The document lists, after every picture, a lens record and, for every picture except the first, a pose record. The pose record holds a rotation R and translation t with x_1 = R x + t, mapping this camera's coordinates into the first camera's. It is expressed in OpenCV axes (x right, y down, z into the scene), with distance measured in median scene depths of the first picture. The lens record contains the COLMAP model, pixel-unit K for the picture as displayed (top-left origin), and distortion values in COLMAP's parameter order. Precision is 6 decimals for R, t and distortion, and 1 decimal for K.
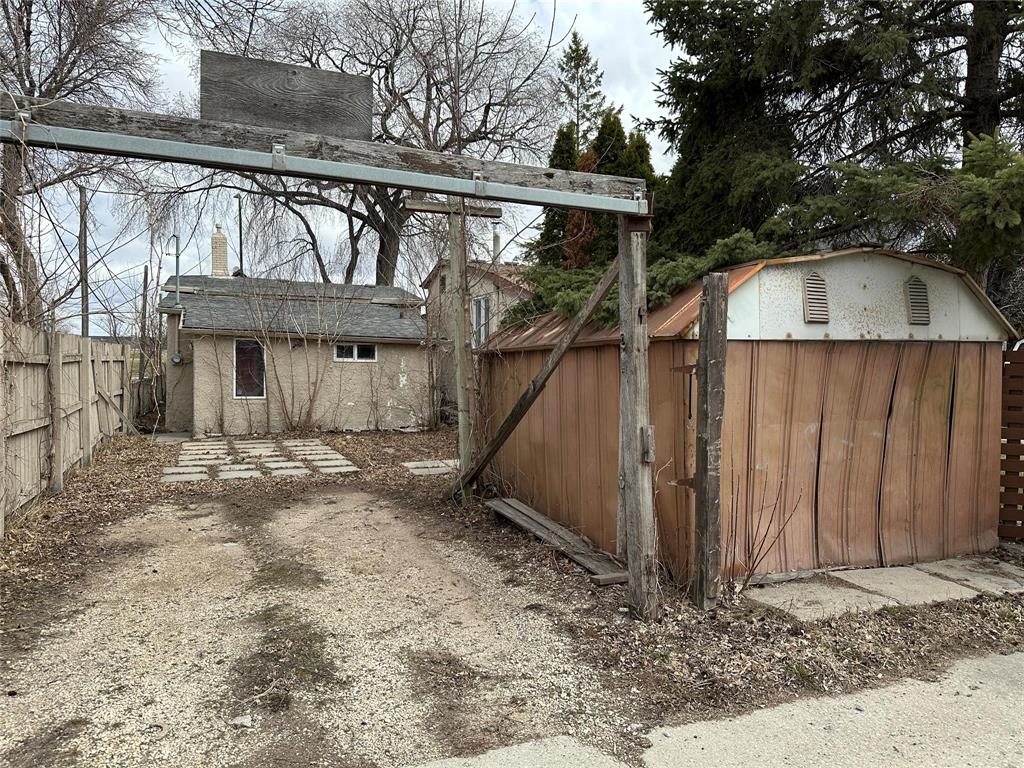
lens RADIAL K [[729.8, 0, 502.5], [0, 729.8, 386.0], [0, 0, 1]] dist [0.052665, -0.013423]
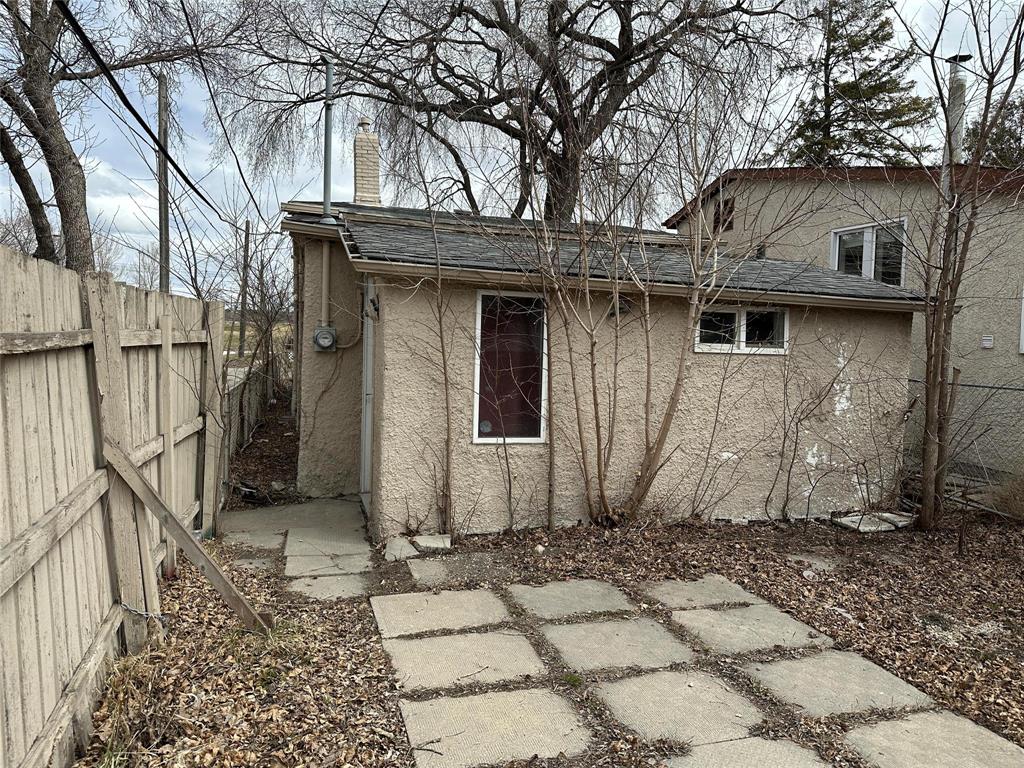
lens RADIAL K [[729.8, 0, 521.3], [0, 729.8, 384.8], [0, 0, 1]] dist [0.052665, -0.013423]
pose [[0.995900, 0.028451, -0.085874, -0.298193], [-0.026104, 0.999258, 0.028334, -0.025137], [0.086616, -0.025976, 0.995903, 0.594350]]
